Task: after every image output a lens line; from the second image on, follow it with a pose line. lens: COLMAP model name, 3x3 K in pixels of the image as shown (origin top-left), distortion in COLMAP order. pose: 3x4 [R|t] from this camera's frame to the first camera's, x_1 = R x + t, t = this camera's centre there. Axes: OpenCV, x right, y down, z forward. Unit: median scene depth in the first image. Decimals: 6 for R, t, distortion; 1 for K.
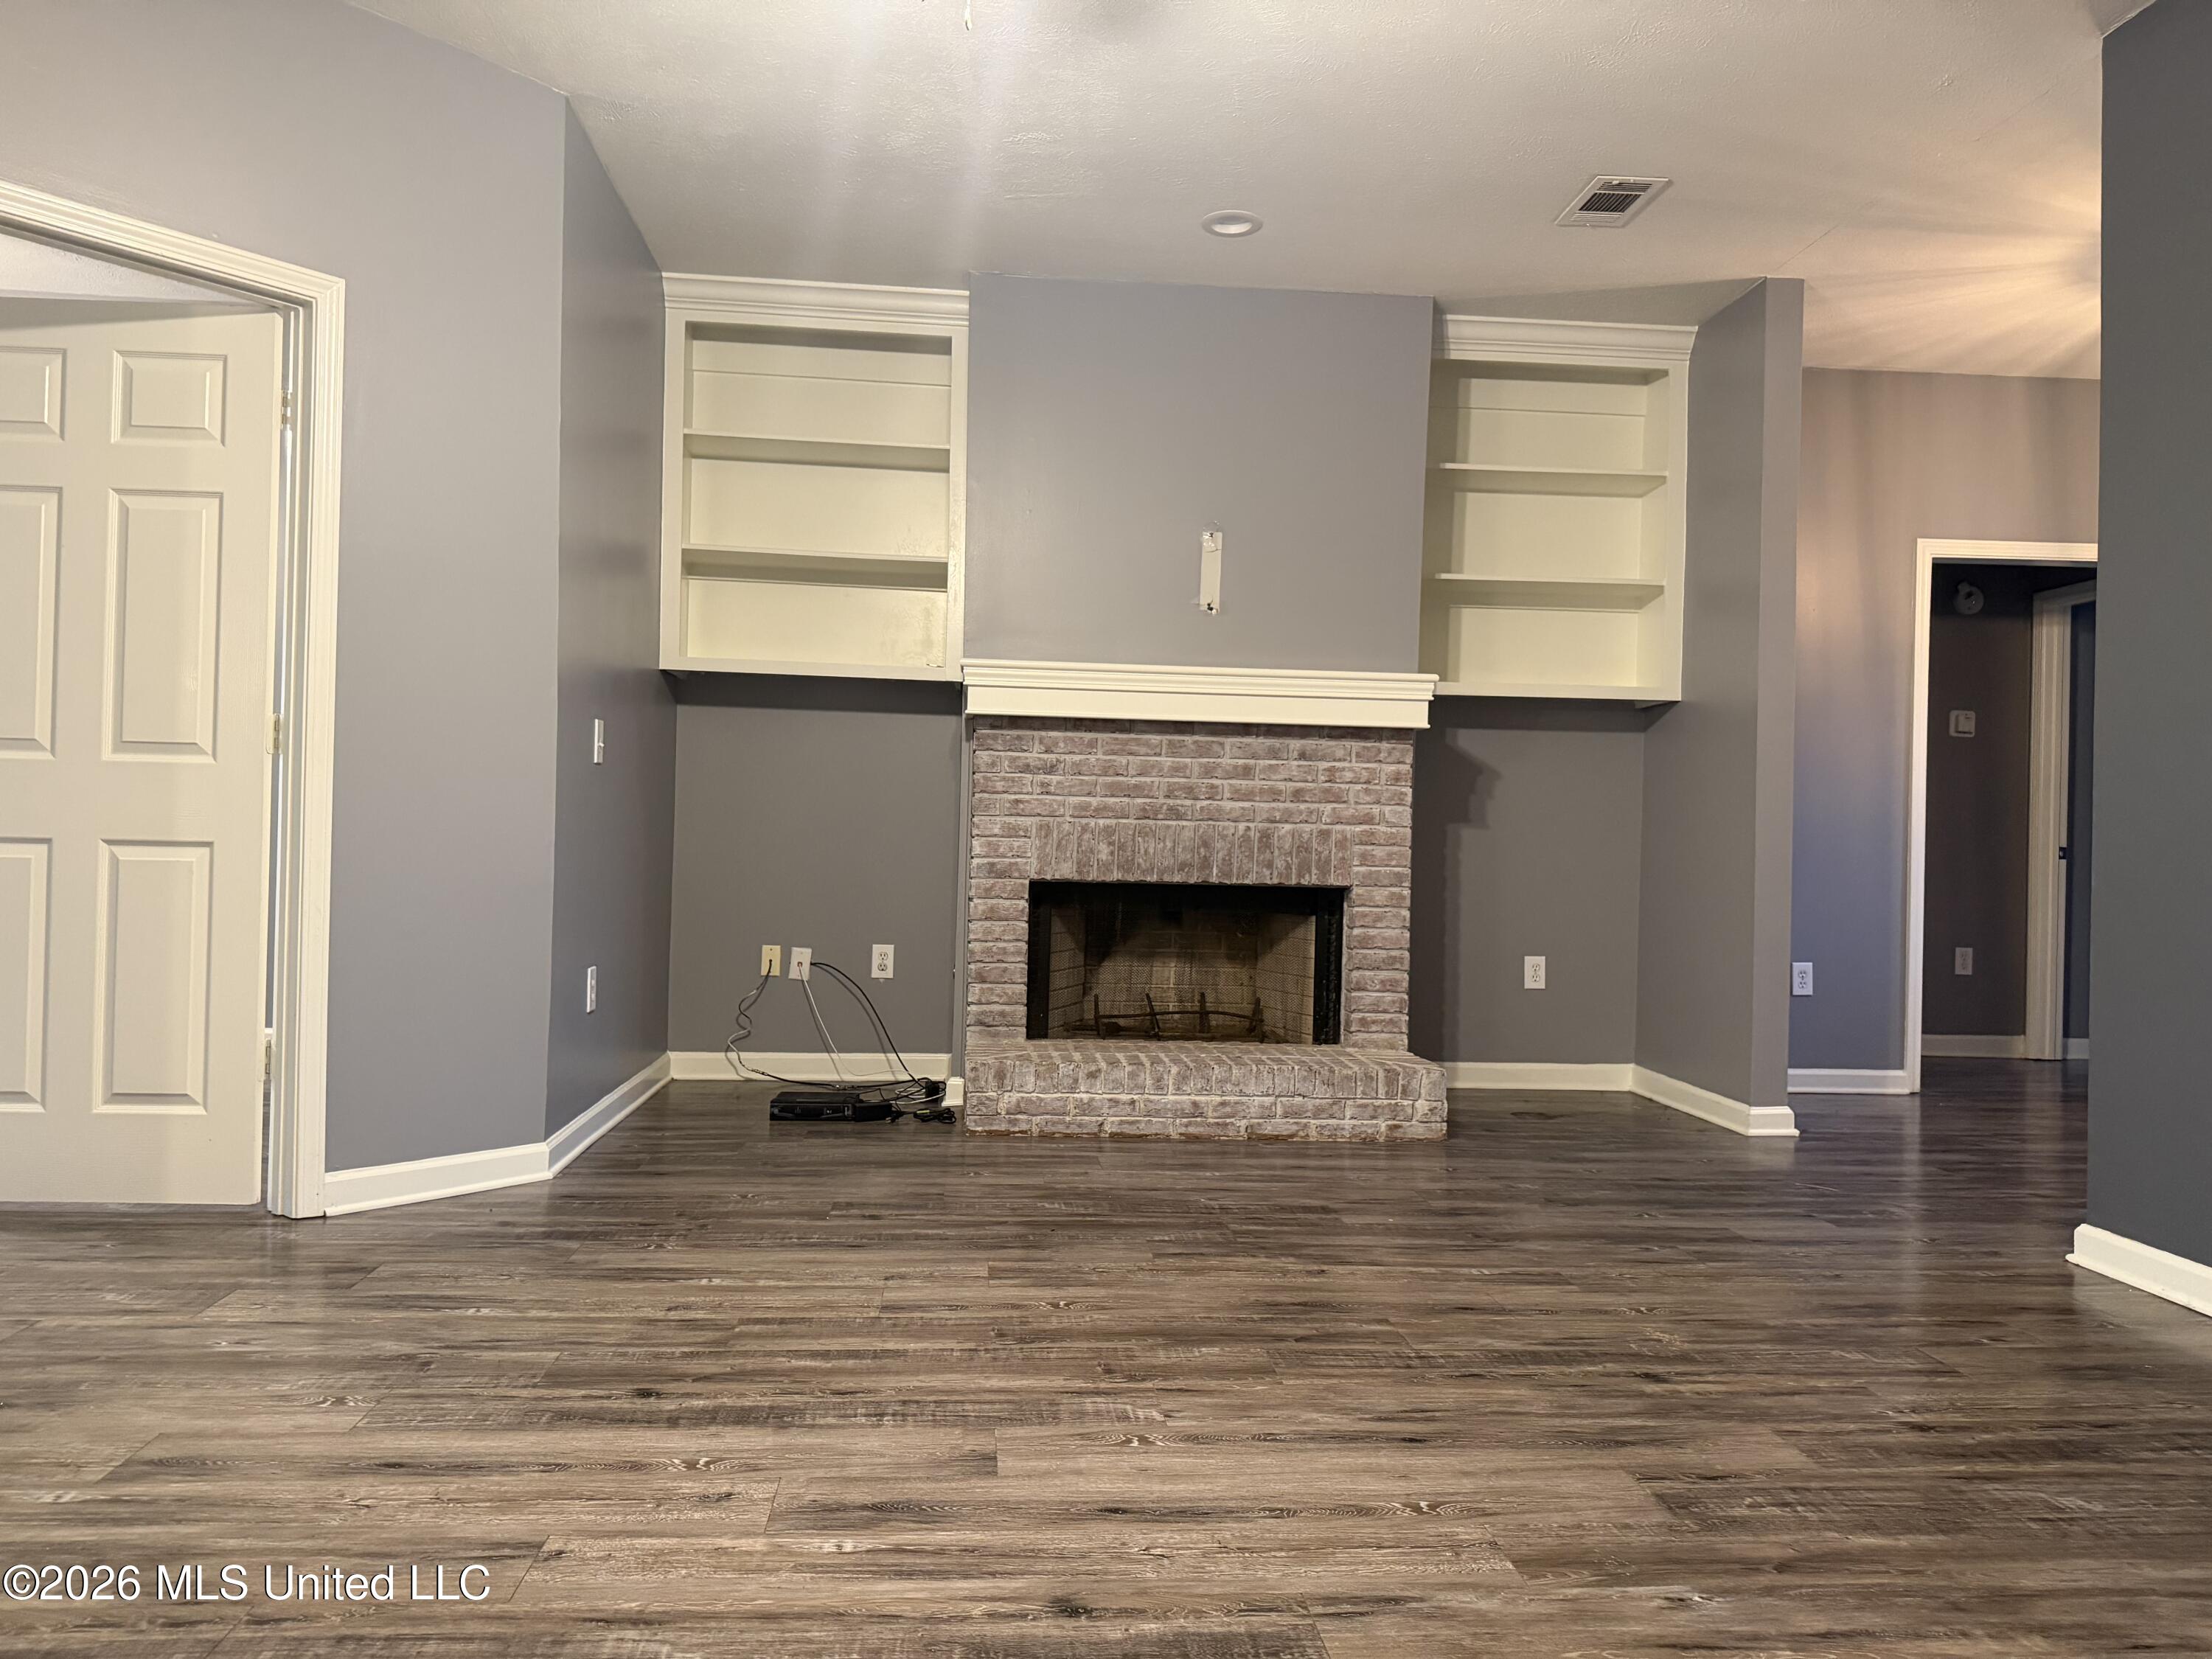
lens RADIAL K [[1544.9, 0, 1105.8], [0, 1544.9, 812.7], [0, 0, 1]] dist [0.086591, -0.110272]
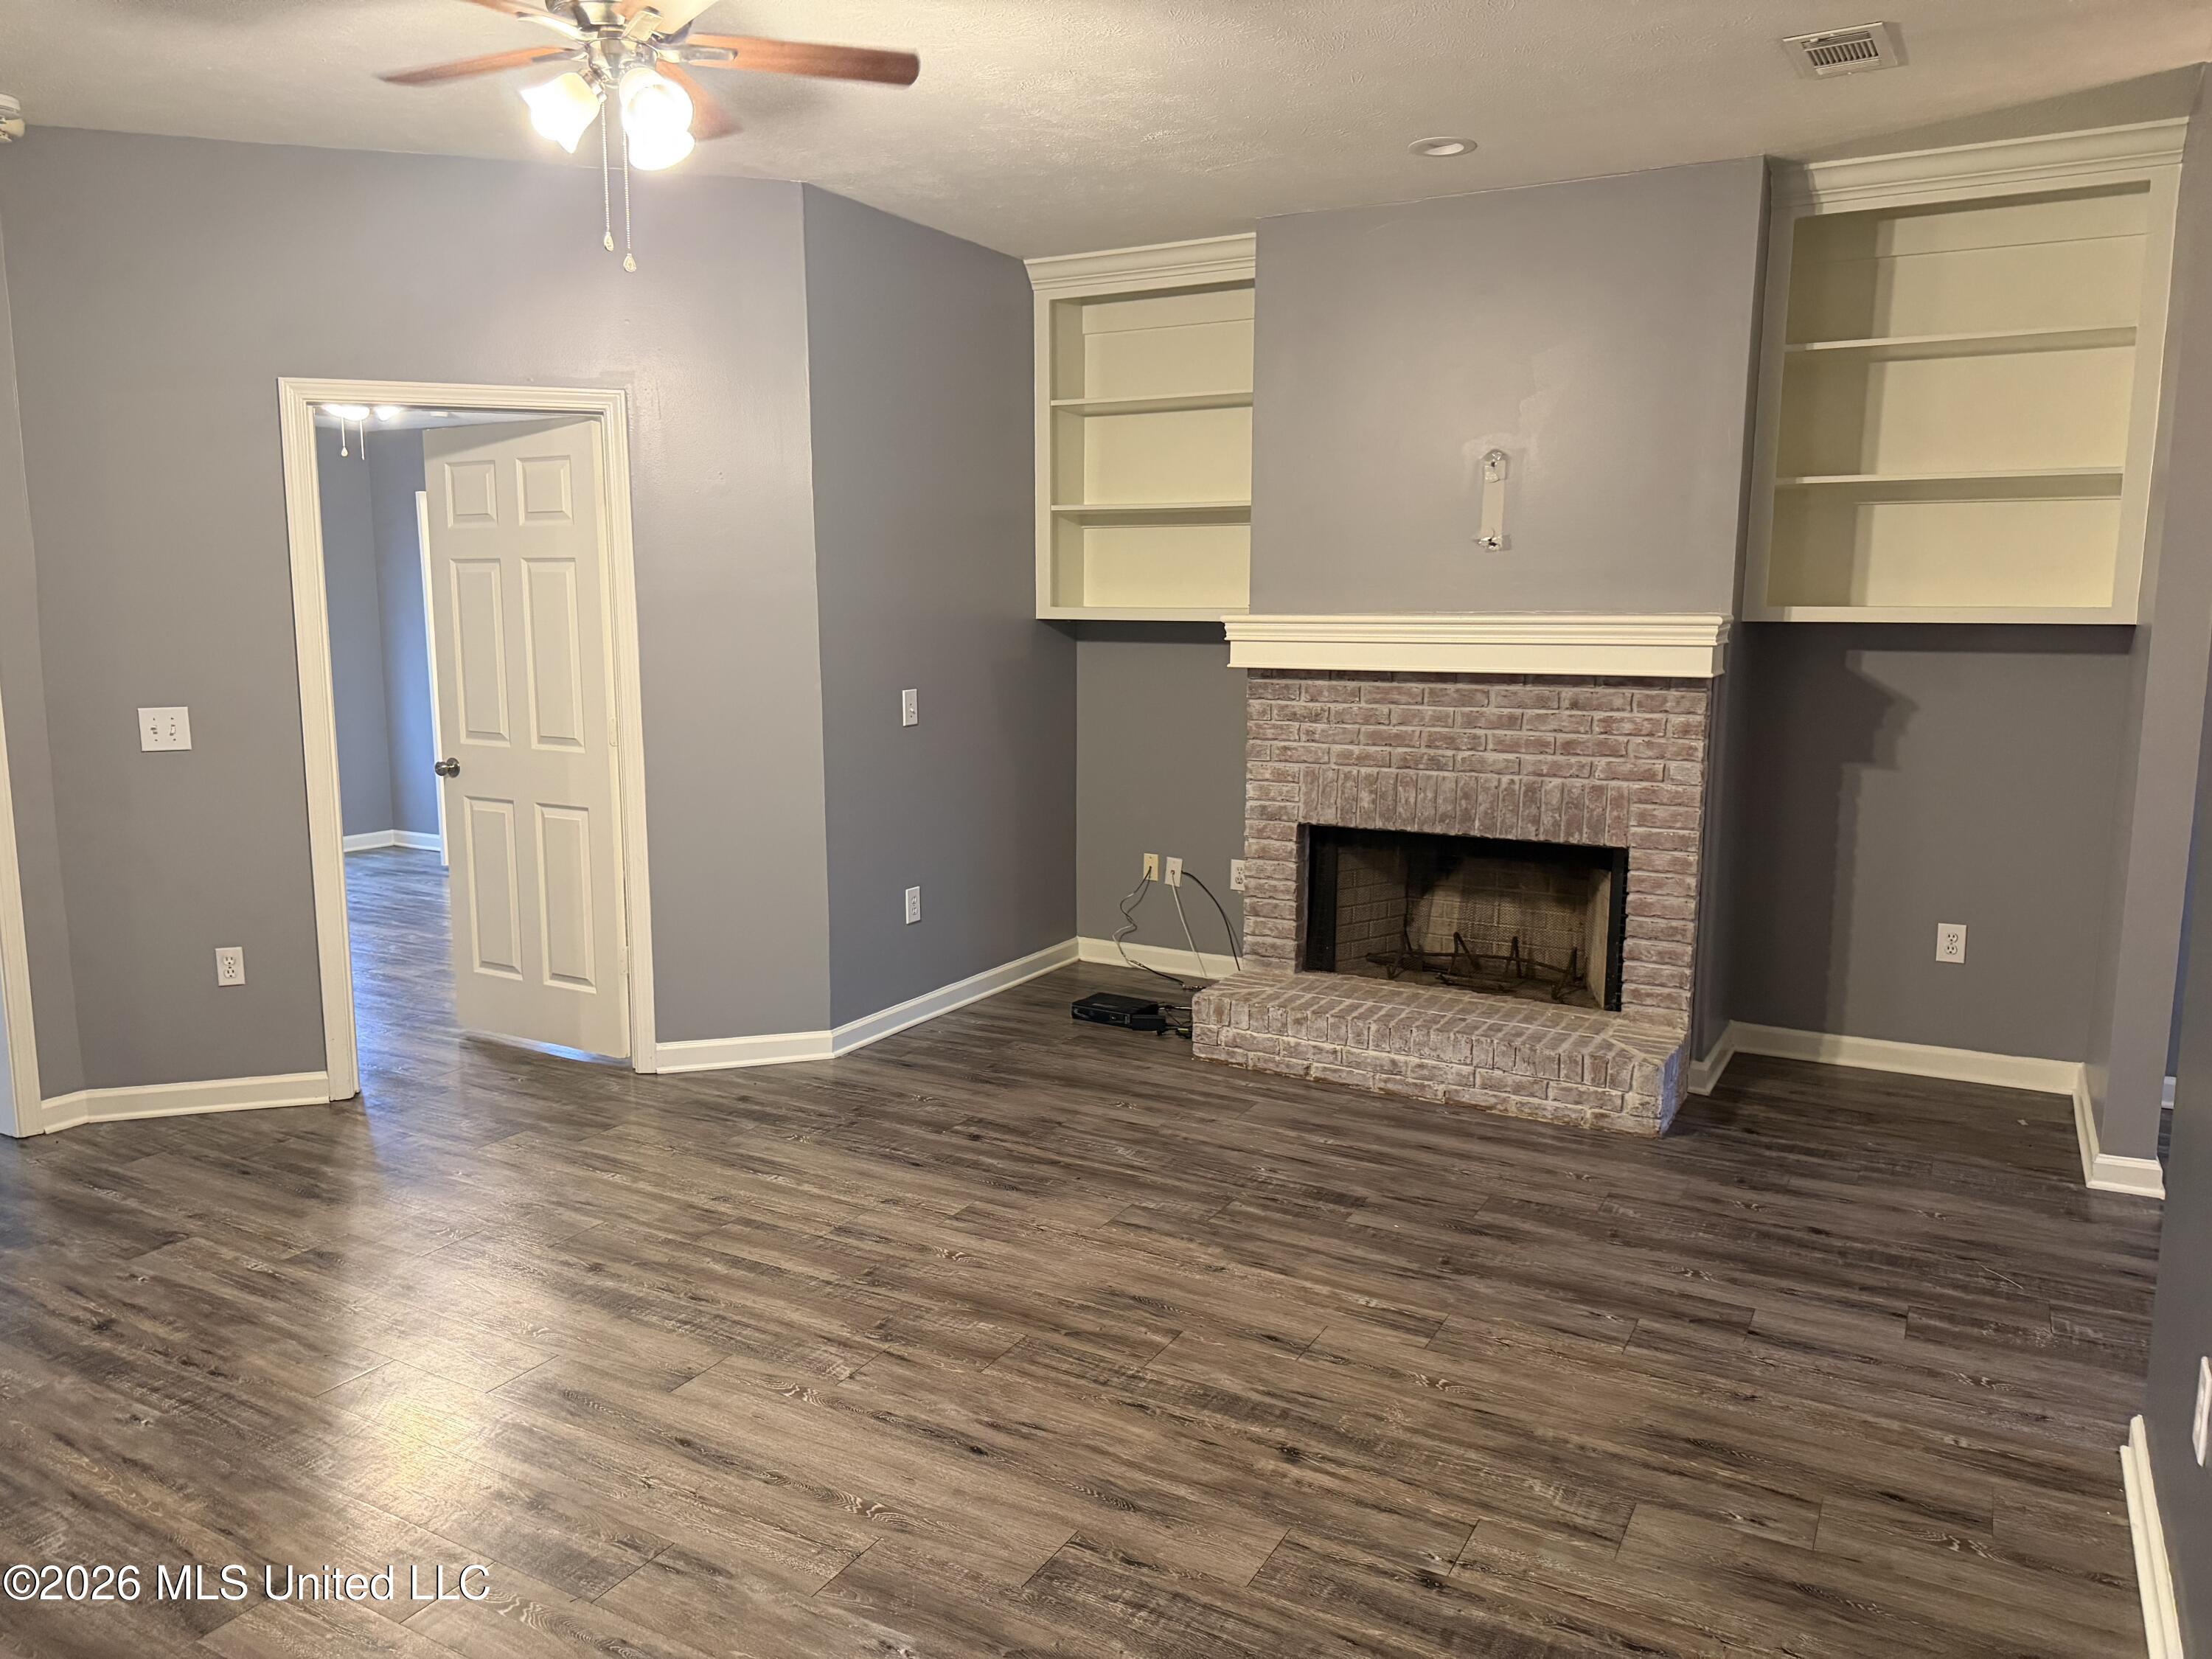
lens RADIAL K [[1546.6, 0, 1090.0], [0, 1546.6, 820.9], [0, 0, 1]] dist [0.126127, -0.202174]
pose [[0.824311, 0.057047, -0.563256, 0.423927], [0.027757, 0.989641, 0.140853, -0.109247], [0.565457, -0.131741, 0.814189, 0.068482]]
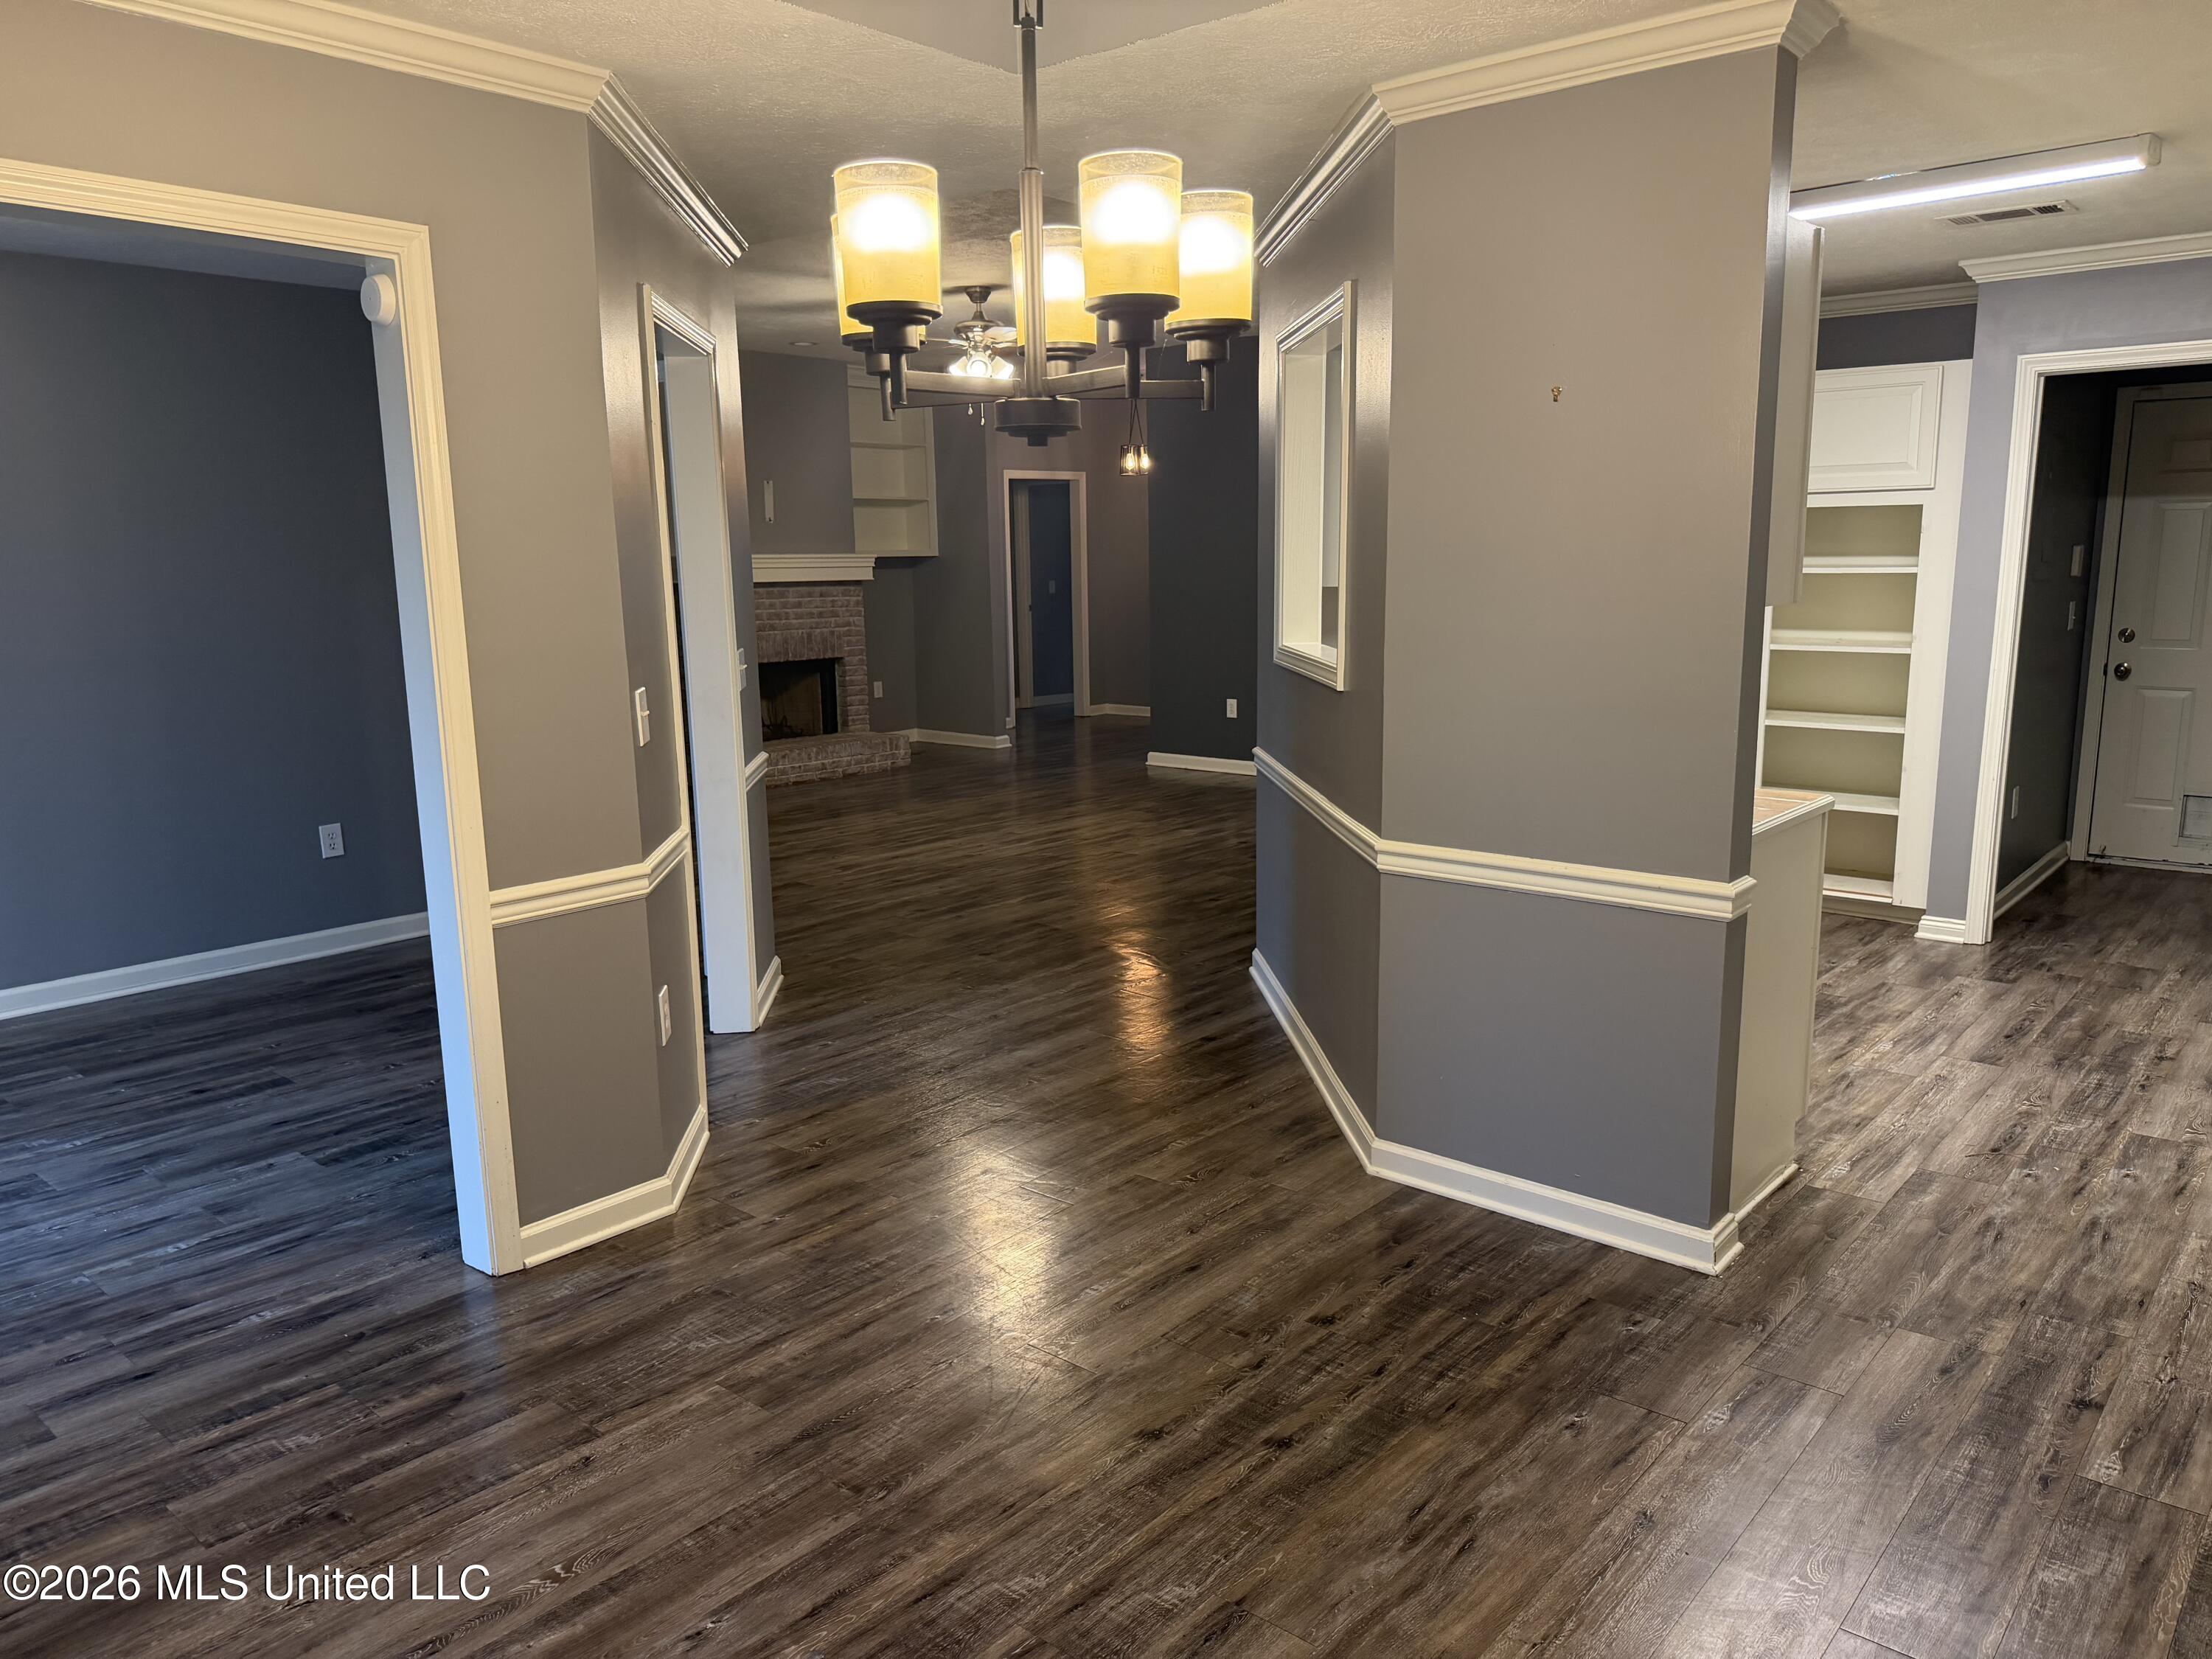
lens RADIAL K [[1546.1, 0, 1106.0], [0, 1546.1, 829.5], [0, 0, 1]] dist [0.040309, -0.023590]
pose [[0.715778, -0.157986, 0.680222, -1.061134], [0.023859, 0.979037, 0.202281, -0.140428], [-0.697920, -0.128559, 0.704542, -0.758133]]
